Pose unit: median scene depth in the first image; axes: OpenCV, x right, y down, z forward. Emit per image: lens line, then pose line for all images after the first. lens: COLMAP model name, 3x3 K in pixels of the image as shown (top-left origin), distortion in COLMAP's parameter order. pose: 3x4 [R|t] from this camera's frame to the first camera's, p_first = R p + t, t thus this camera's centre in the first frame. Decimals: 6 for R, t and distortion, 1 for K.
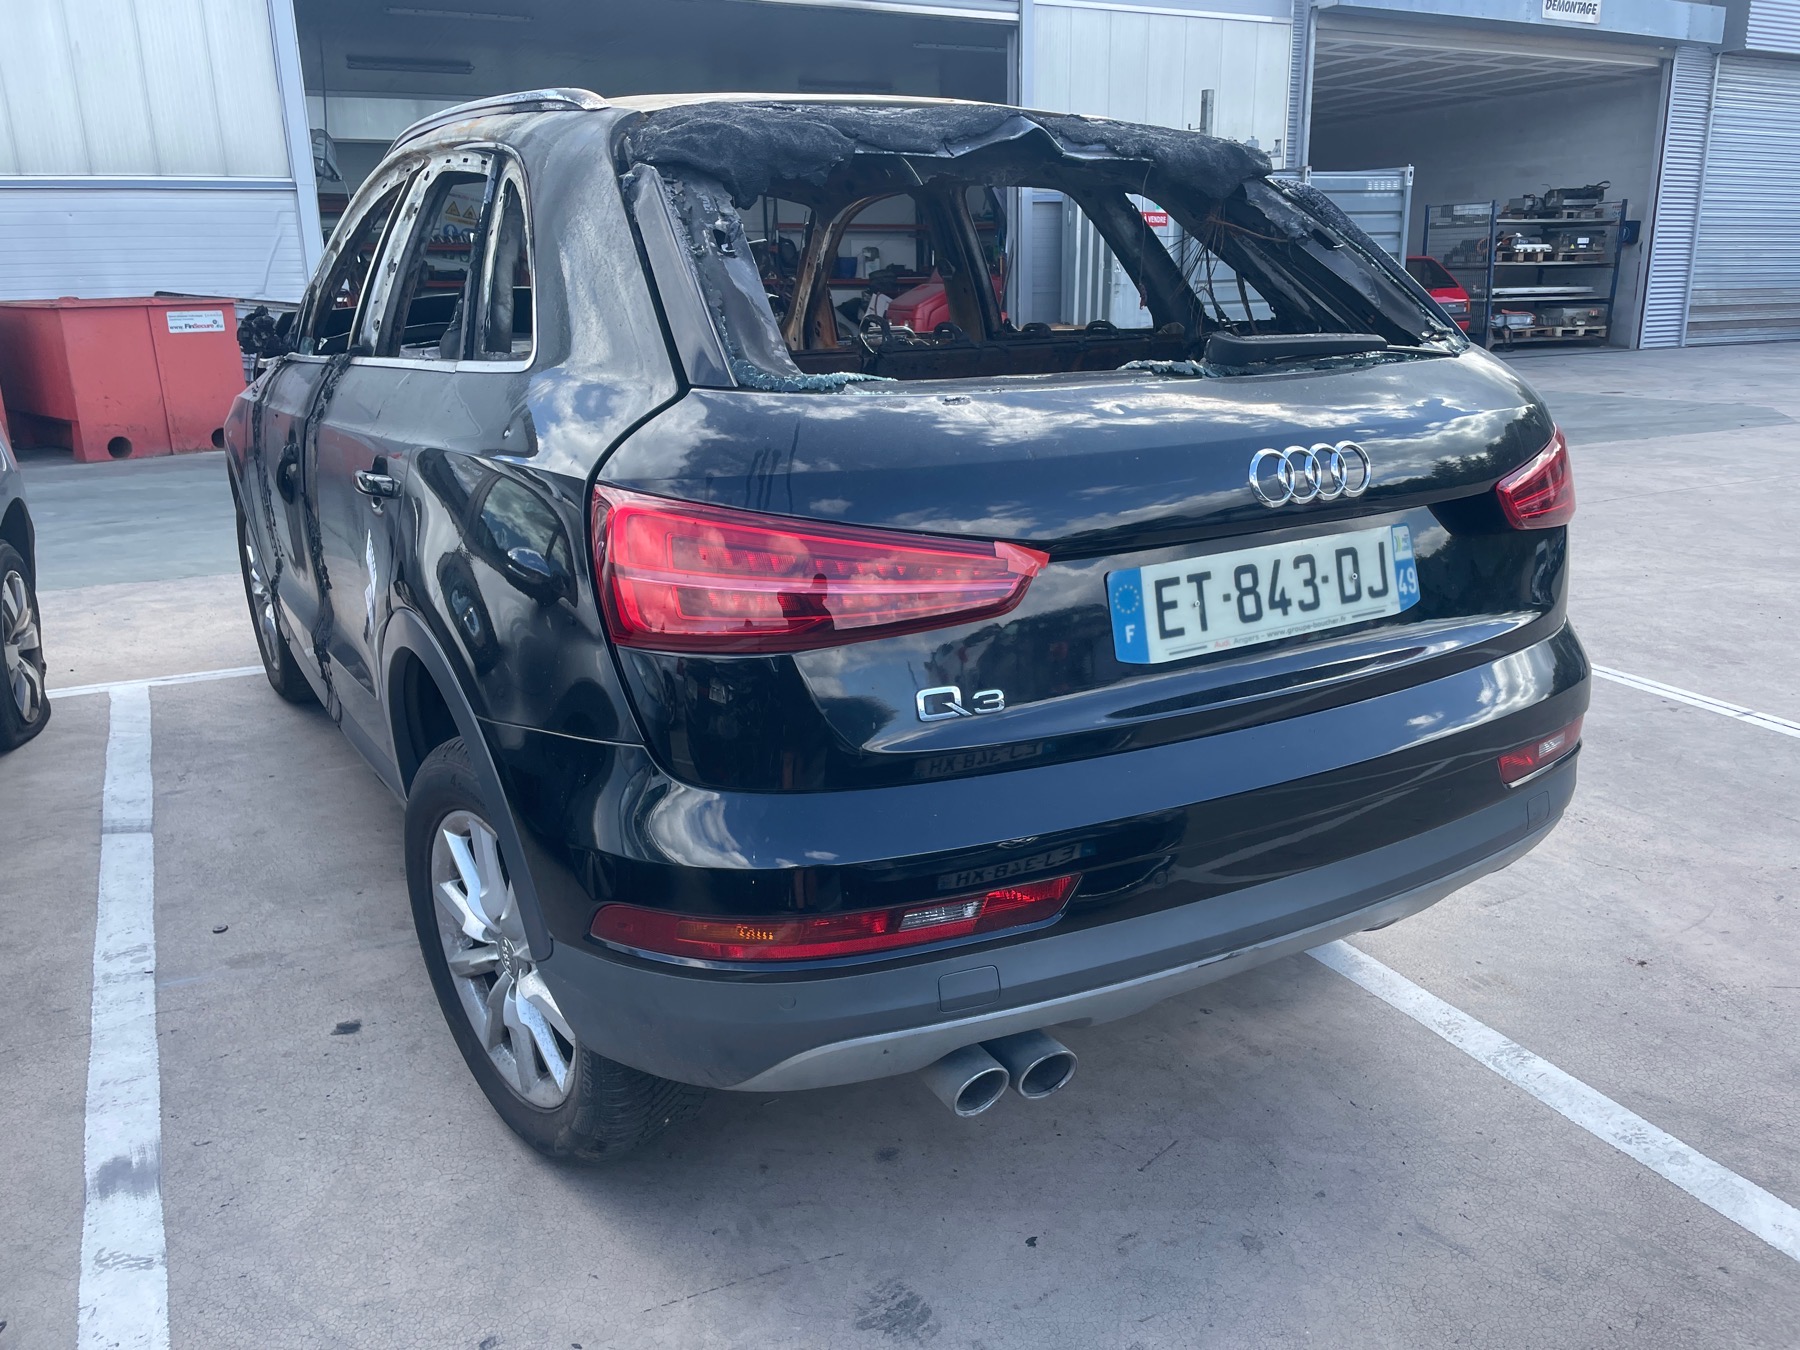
lens RADIAL K [[1378.8, 0, 904.1], [0, 1378.8, 707.1], [0, 0, 1]] dist [0.077228, -0.103556]
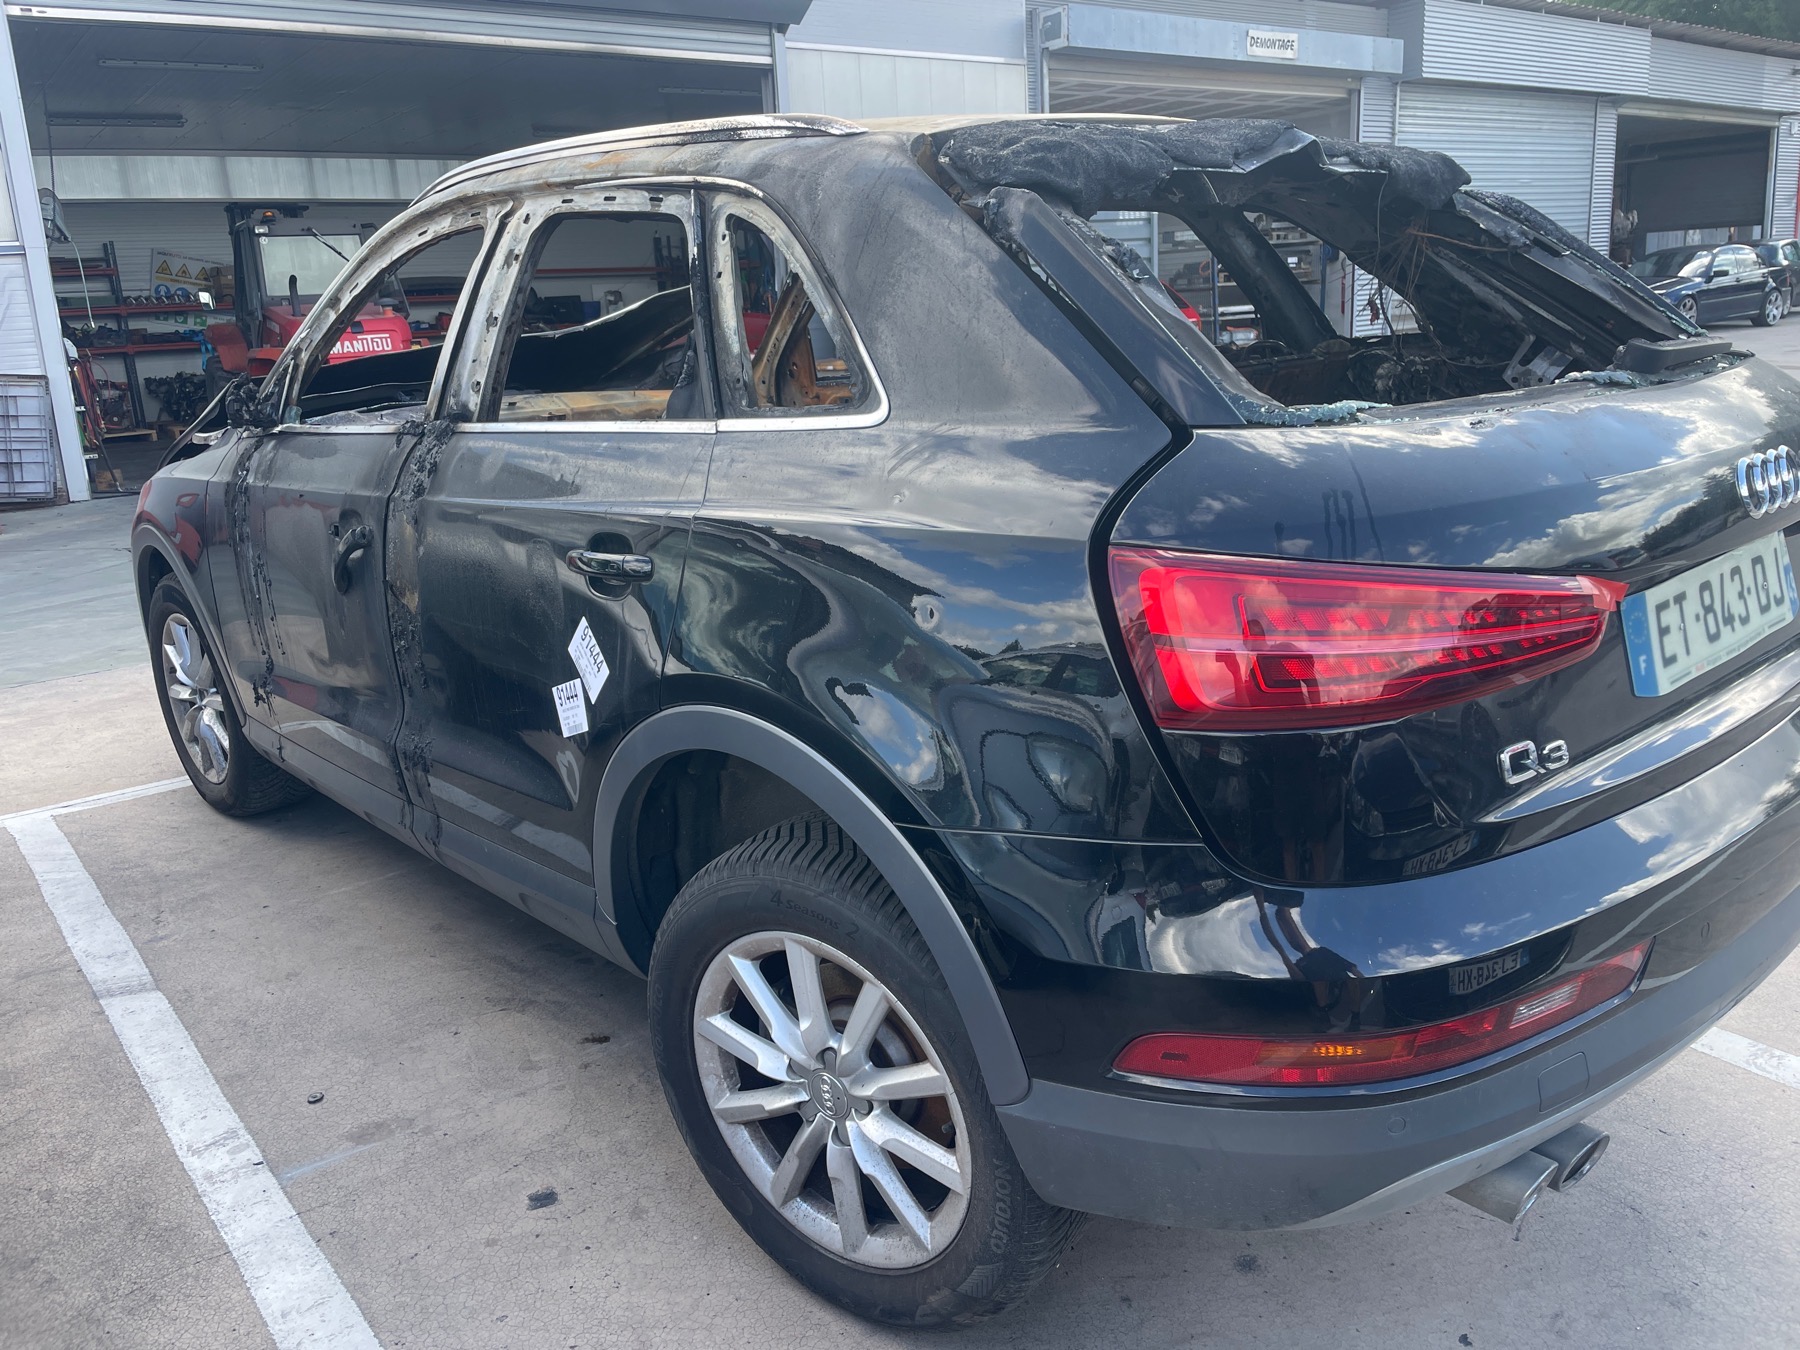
lens RADIAL K [[1385.0, 0, 900.0], [0, 1385.0, 675.0], [0, 0, 1]] dist [0.079163, -0.104959]
pose [[0.983101, -0.085151, 0.162056, -0.259749], [0.092701, 0.994906, -0.039599, -0.030608], [-0.157858, 0.053952, 0.985987, 0.089714]]
